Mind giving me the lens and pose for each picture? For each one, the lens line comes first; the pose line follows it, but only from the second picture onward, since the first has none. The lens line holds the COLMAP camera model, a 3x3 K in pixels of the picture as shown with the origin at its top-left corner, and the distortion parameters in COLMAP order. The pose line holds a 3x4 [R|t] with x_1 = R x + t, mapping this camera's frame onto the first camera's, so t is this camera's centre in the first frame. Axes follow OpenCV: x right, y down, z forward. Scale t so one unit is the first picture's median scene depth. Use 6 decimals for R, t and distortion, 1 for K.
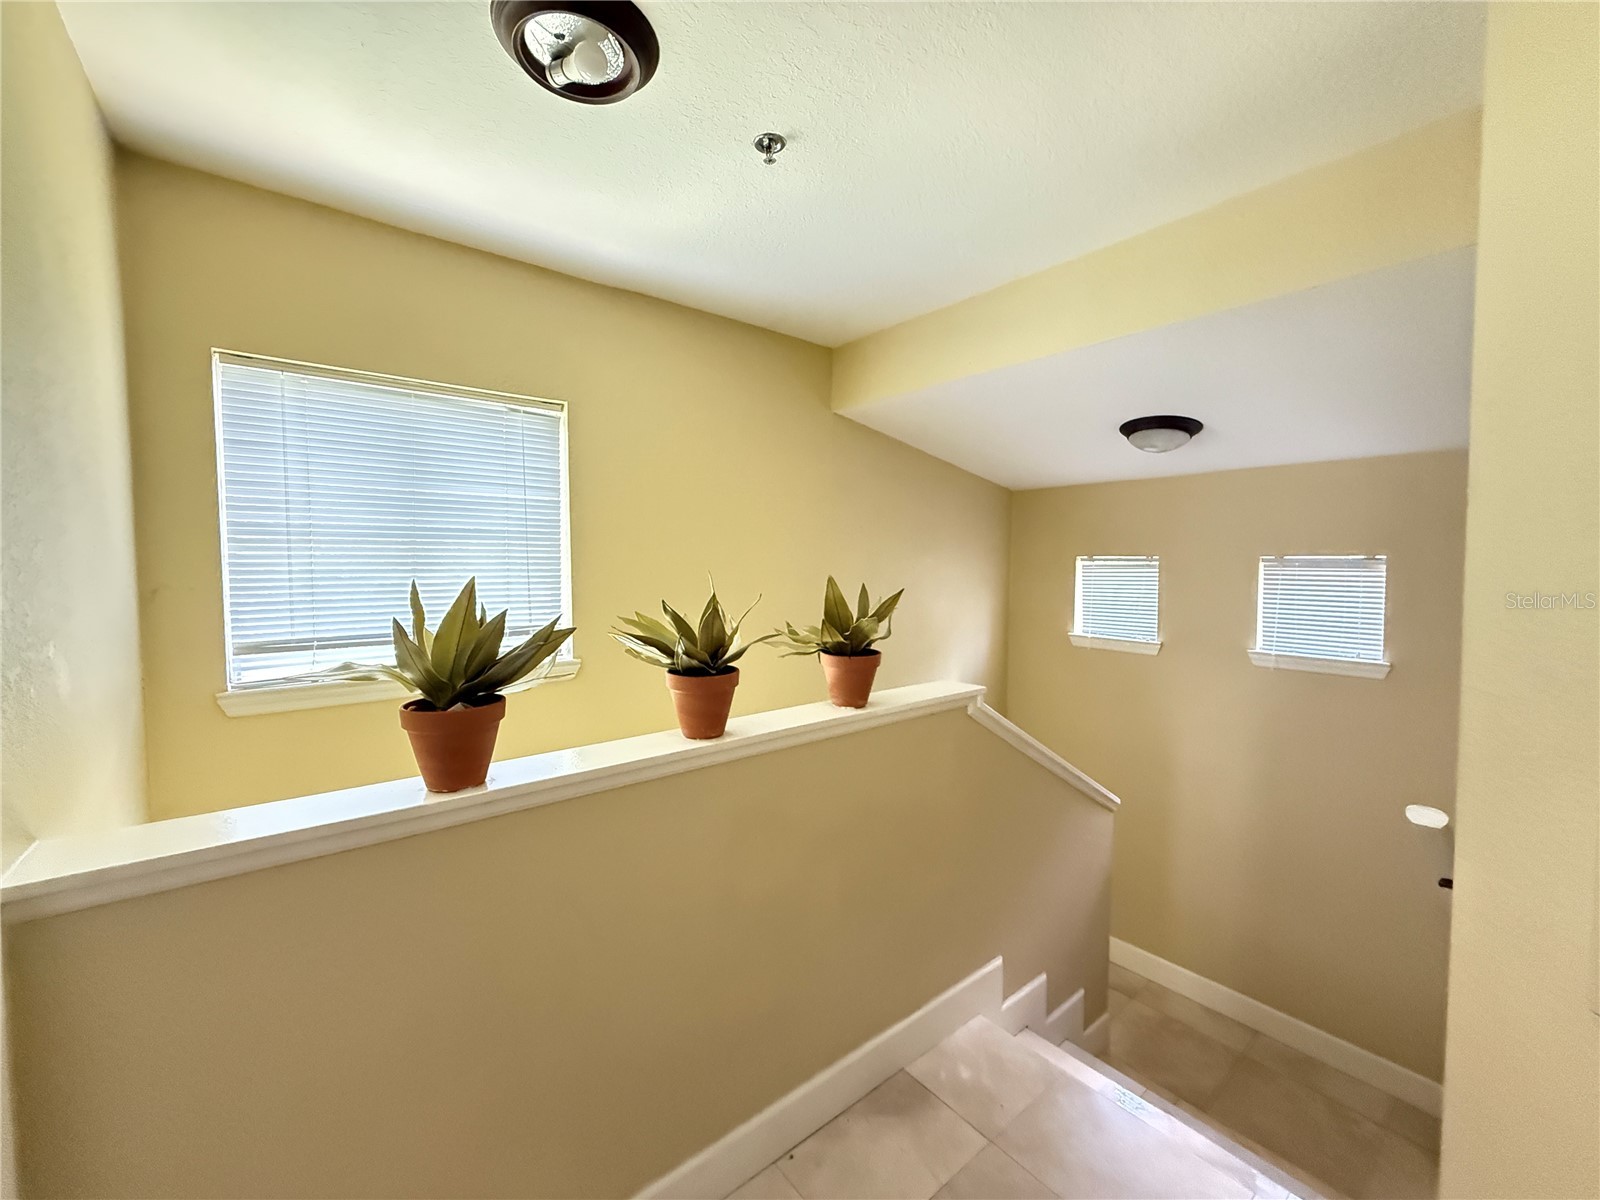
lens RADIAL K [[639.5, 0, 799.2], [0, 639.5, 598.2], [0, 0, 1]] dist [-0.001570, 0.001051]
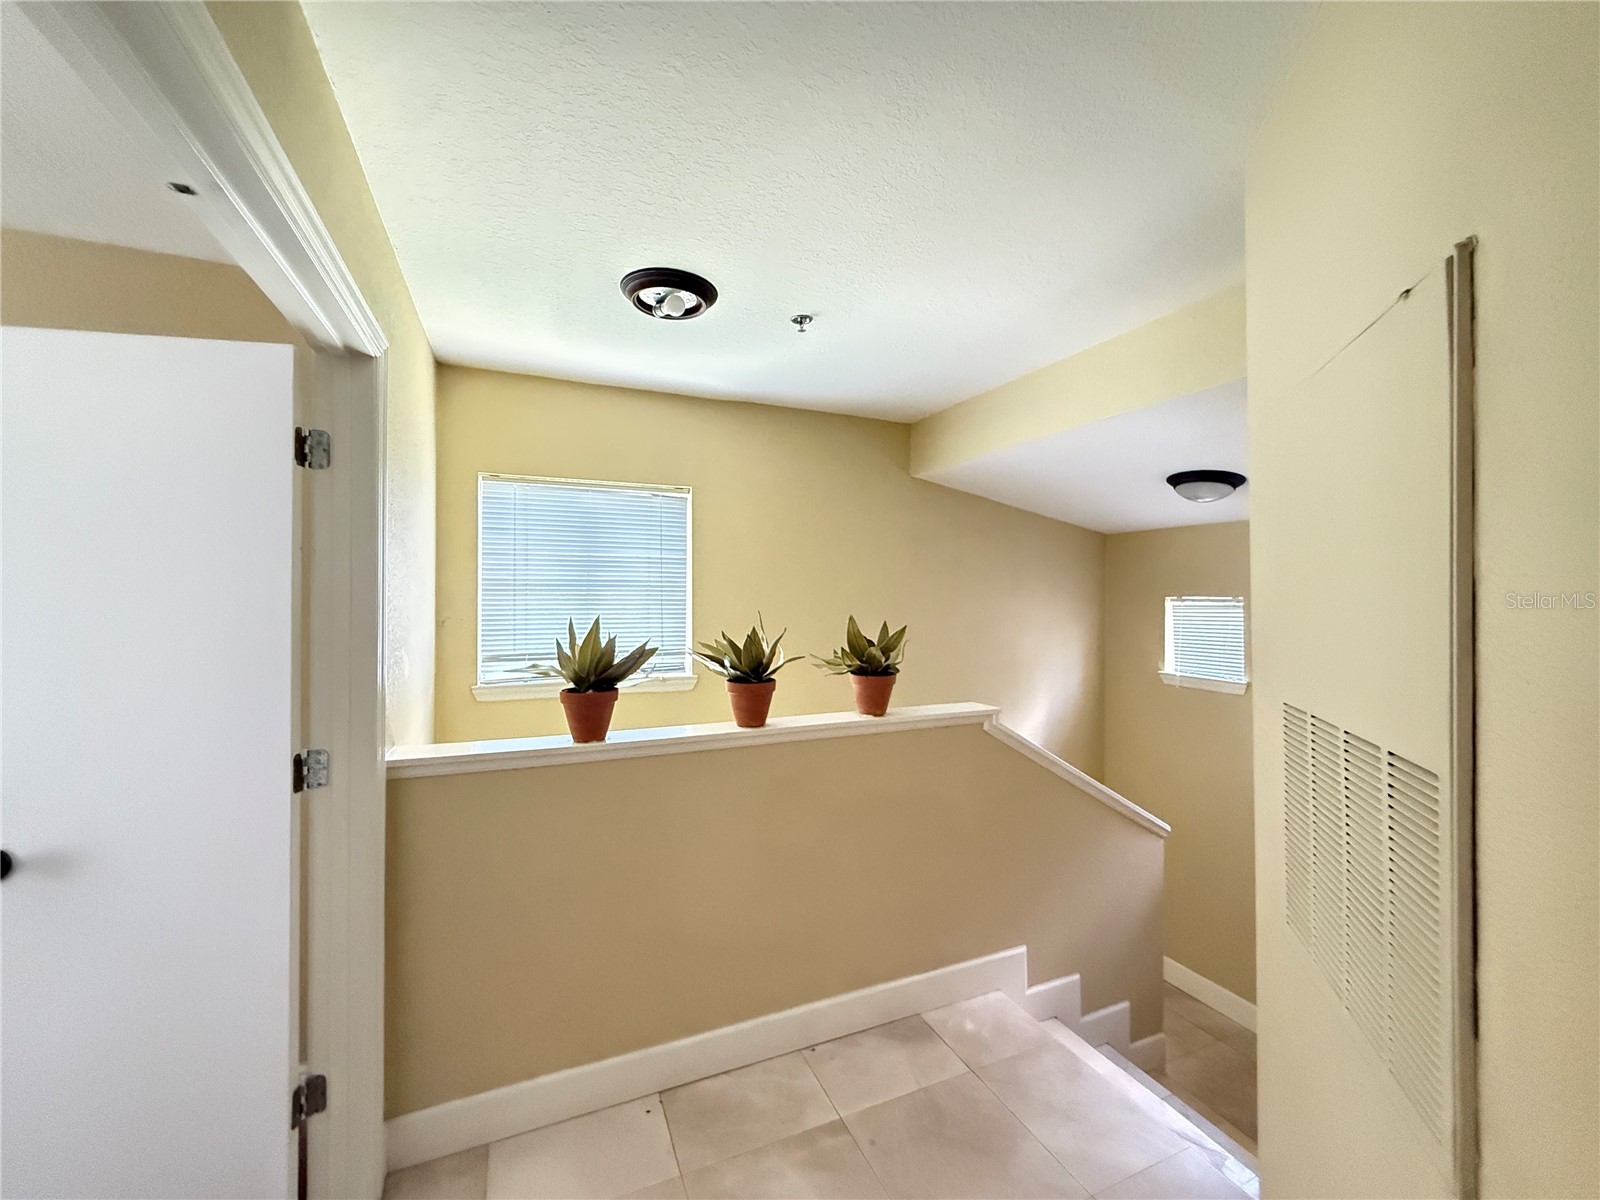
lens RADIAL K [[639.5, 0, 801.8], [0, 639.5, 598.6], [0, 0, 1]] dist [-0.001570, 0.001051]
pose [[0.964601, 0.001054, -0.263713, 0.276419], [-0.015559, 0.998478, -0.052920, 0.002541], [0.263256, 0.055150, 0.963148, -0.302309]]
